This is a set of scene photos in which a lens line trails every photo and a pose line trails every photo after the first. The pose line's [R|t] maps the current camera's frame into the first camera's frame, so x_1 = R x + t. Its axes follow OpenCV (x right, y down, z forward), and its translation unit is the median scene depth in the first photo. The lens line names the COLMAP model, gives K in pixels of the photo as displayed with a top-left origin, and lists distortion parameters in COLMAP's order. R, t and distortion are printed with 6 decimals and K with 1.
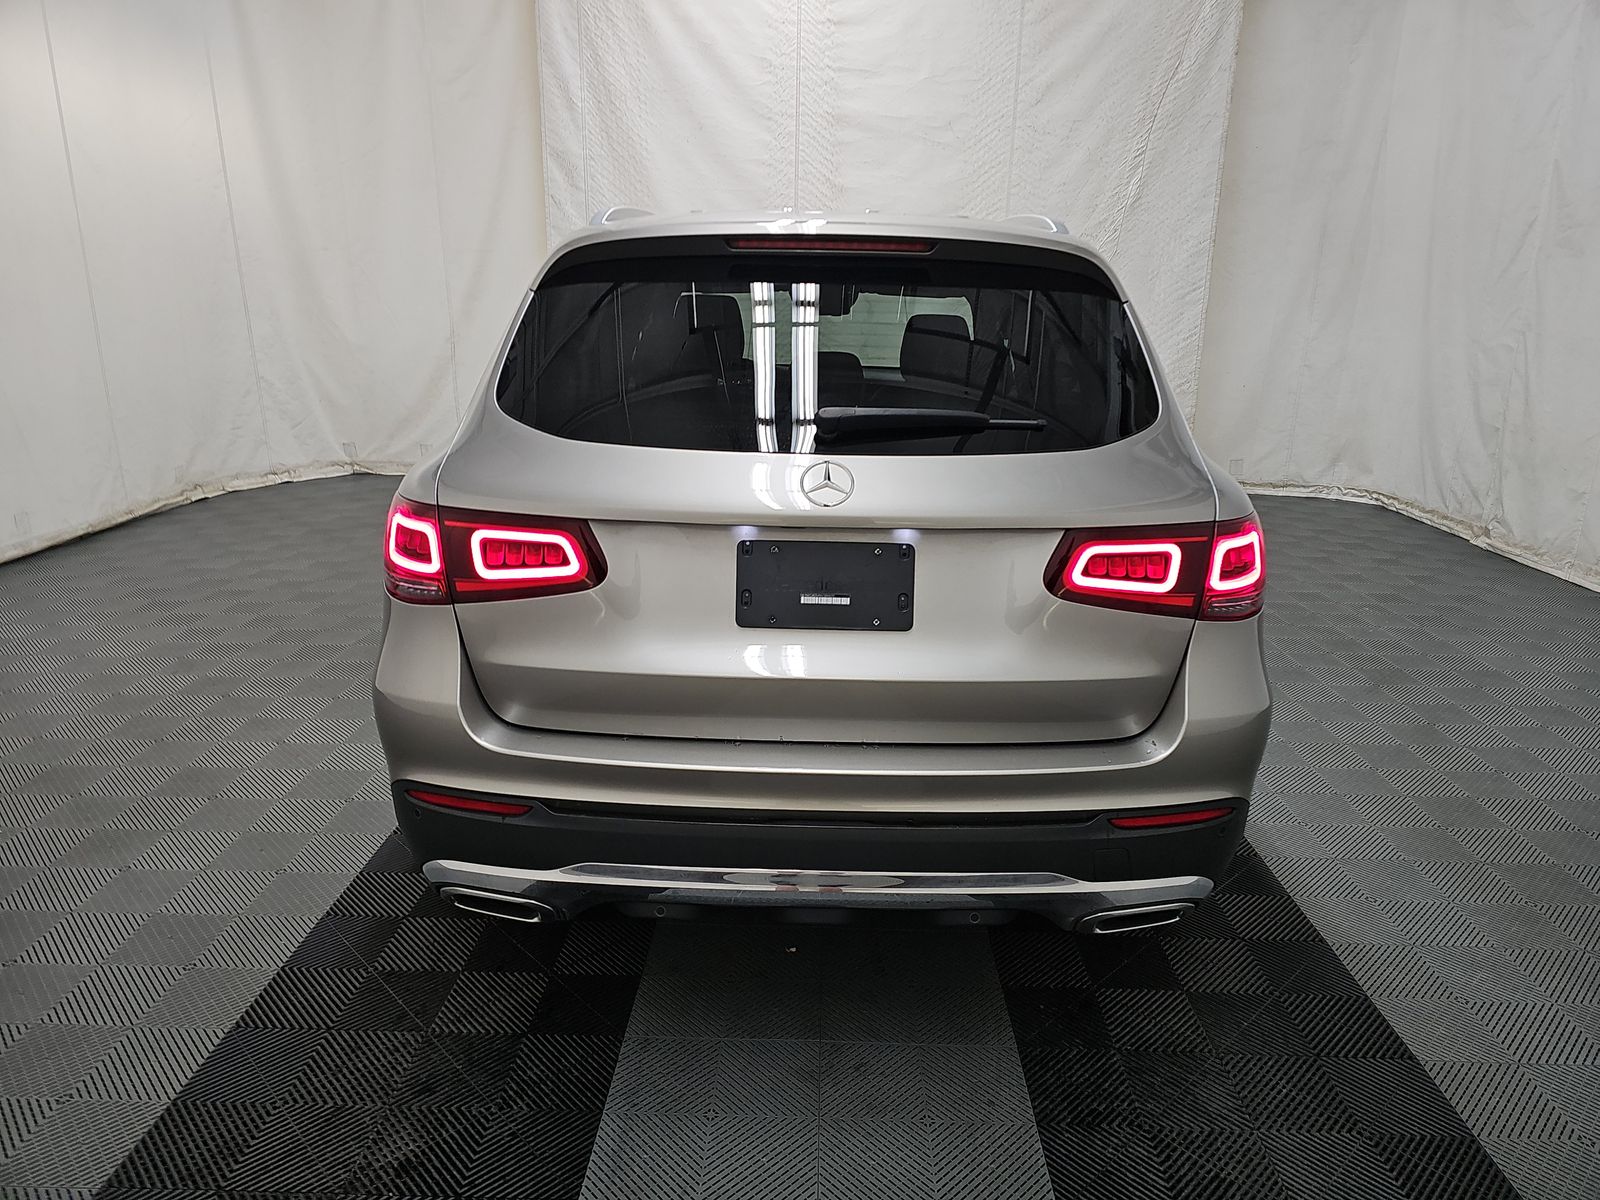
lens RADIAL K [[1065.2, 0, 804.4], [0, 1065.2, 605.1], [0, 0, 1]] dist [0.038777, -0.032164]
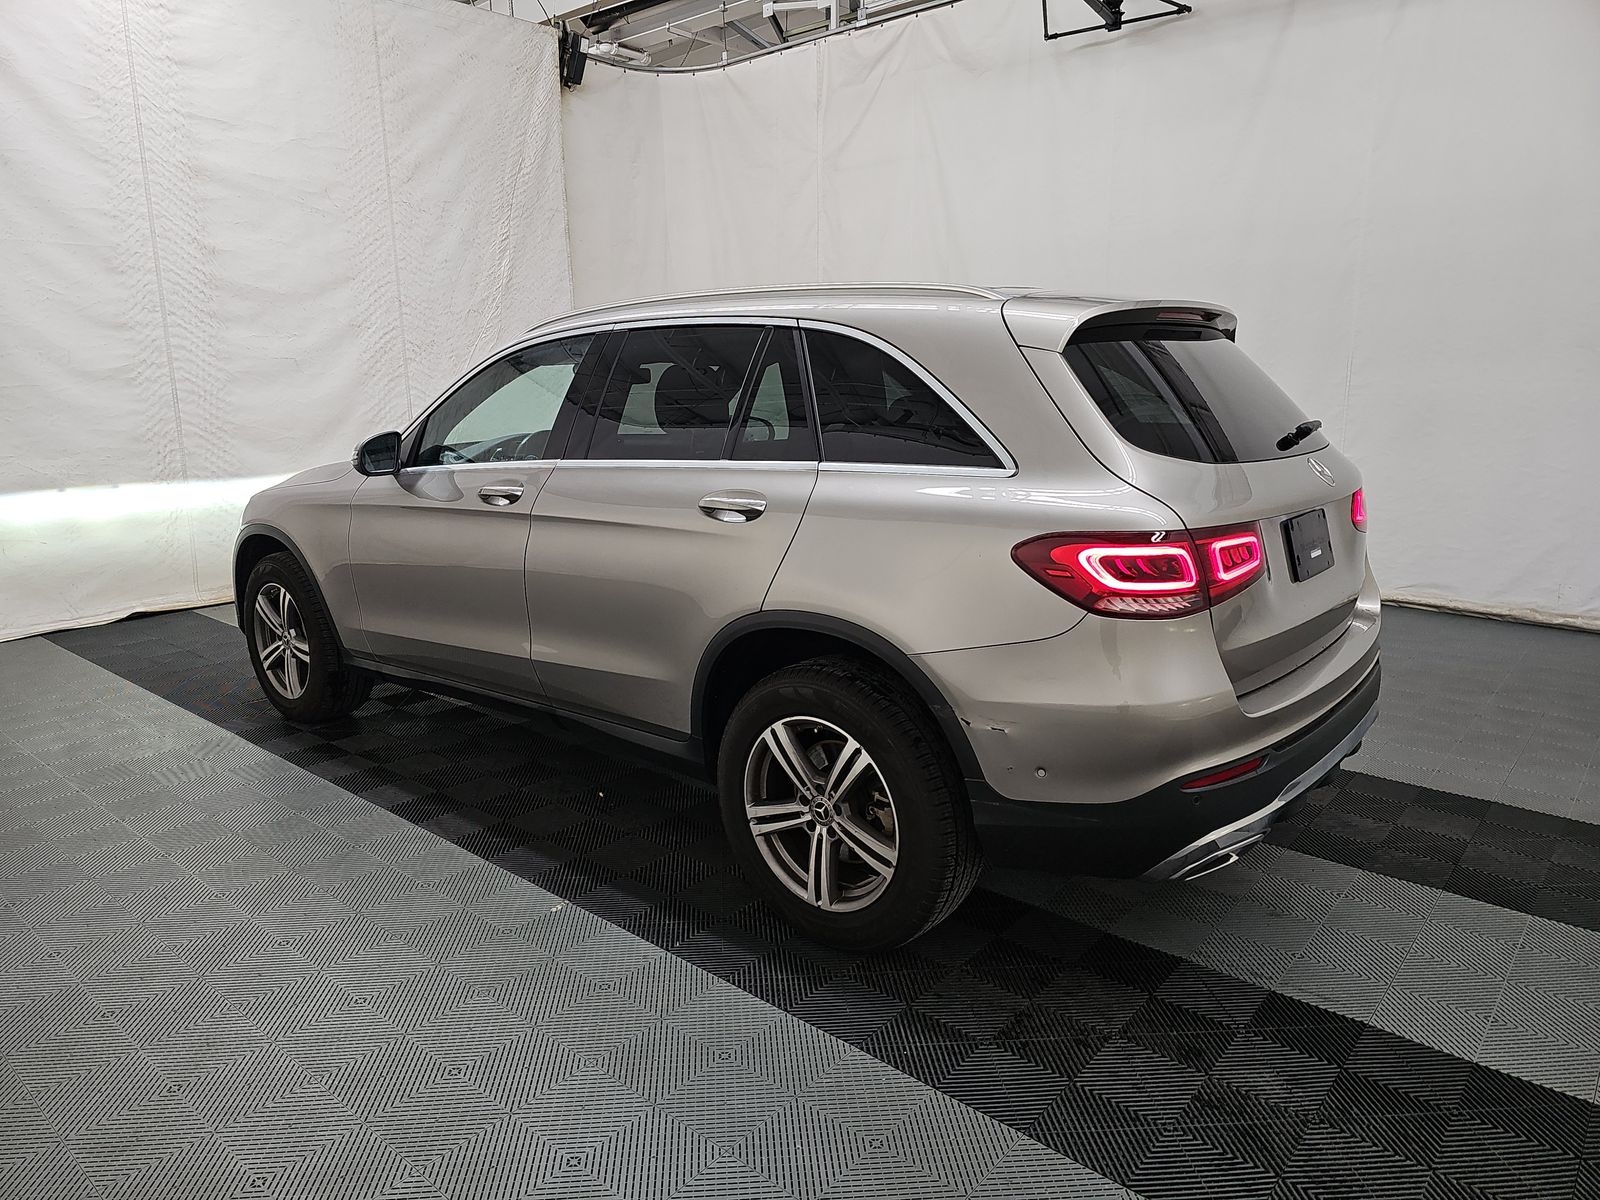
lens RADIAL K [[1065.2, 0, 805.5], [0, 1065.2, 591.9], [0, 0, 1]] dist [0.038777, -0.032164]
pose [[0.638947, -0.178846, 0.748171, -0.364152], [0.236392, 0.971186, 0.030275, -0.039148], [-0.732028, 0.157518, 0.662815, 0.128749]]
